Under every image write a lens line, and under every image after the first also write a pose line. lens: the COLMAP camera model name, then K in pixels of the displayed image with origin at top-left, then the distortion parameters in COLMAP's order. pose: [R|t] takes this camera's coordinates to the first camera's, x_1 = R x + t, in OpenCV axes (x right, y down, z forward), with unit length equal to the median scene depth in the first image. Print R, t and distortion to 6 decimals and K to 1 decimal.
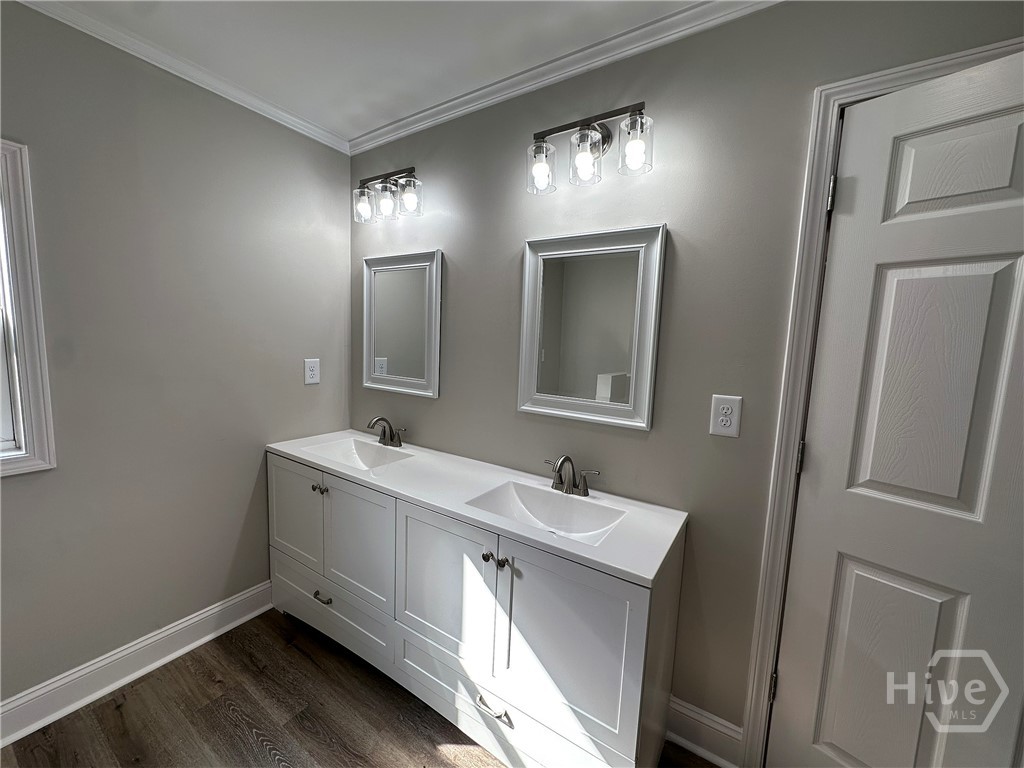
lens RADIAL K [[408.6, 0, 515.2], [0, 408.6, 382.3], [0, 0, 1]] dist [-0.000622, 0.000466]
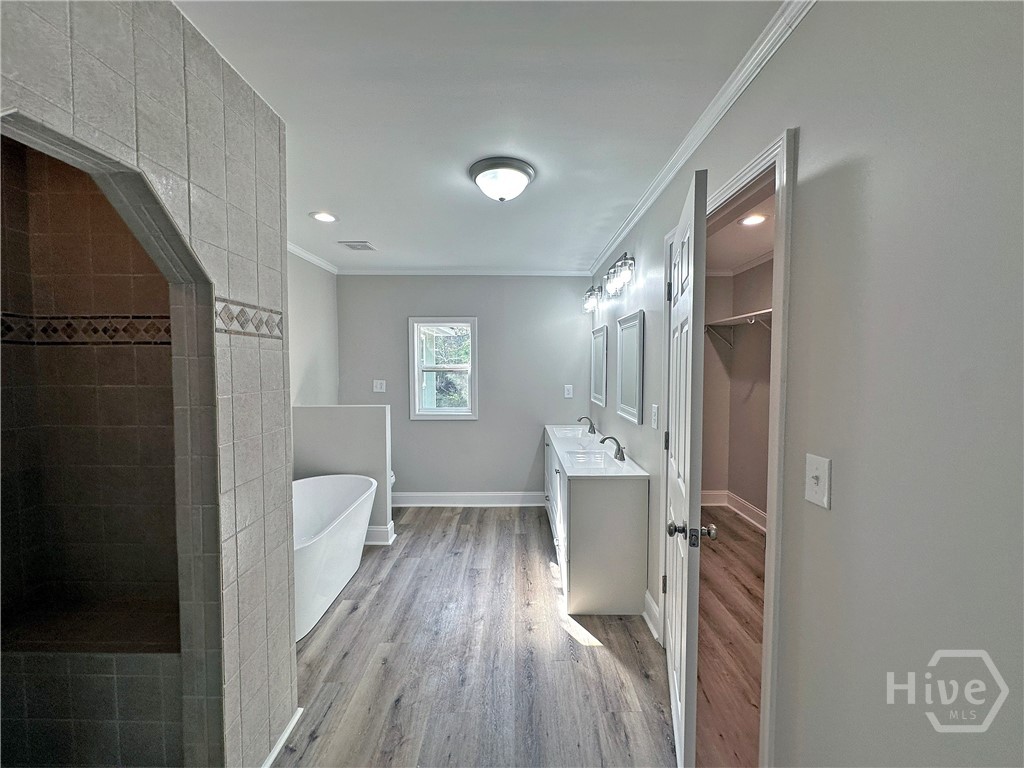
lens RADIAL K [[408.6, 0, 512.1], [0, 408.6, 382.7], [0, 0, 1]] dist [-0.000622, 0.000466]
pose [[0.534657, -0.000921, -0.845069, 1.341979], [-0.069056, 0.996607, -0.044776, 0.049282], [0.842243, 0.082297, 0.532780, -0.352792]]
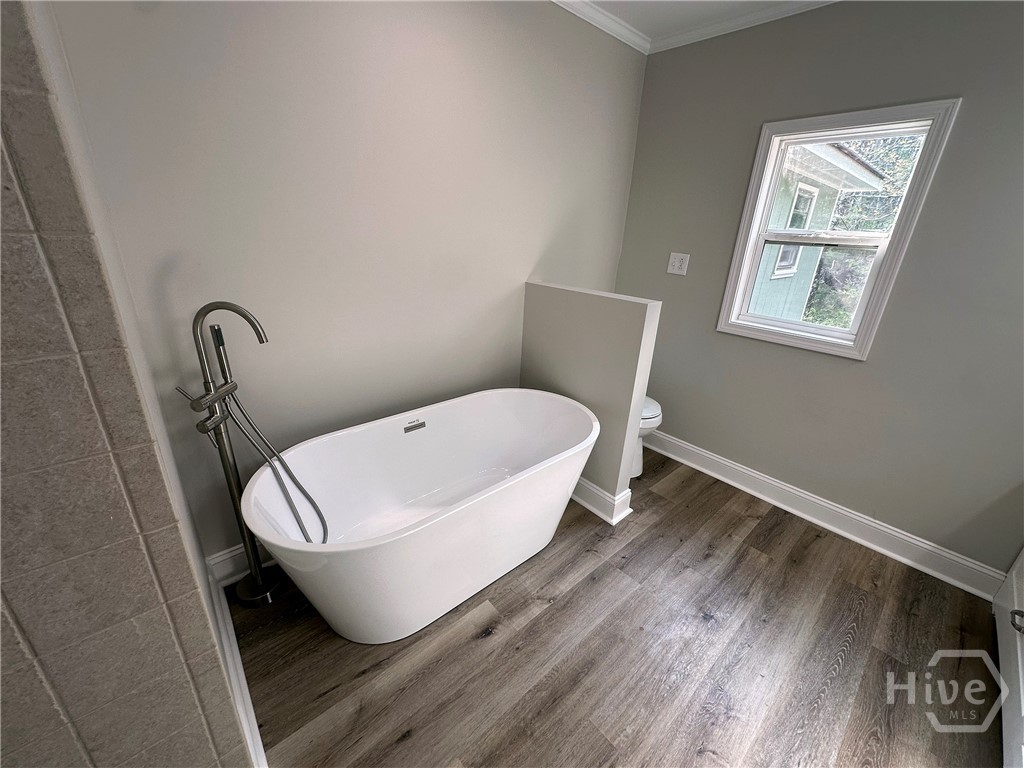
lens RADIAL K [[408.6, 0, 514.0], [0, 408.6, 384.4], [0, 0, 1]] dist [-0.000622, 0.000466]
pose [[-0.261967, 0.296400, -0.918434, 0.401566], [-0.162392, 0.924561, 0.344697, 0.001939], [0.951316, 0.239445, -0.194072, 0.146875]]
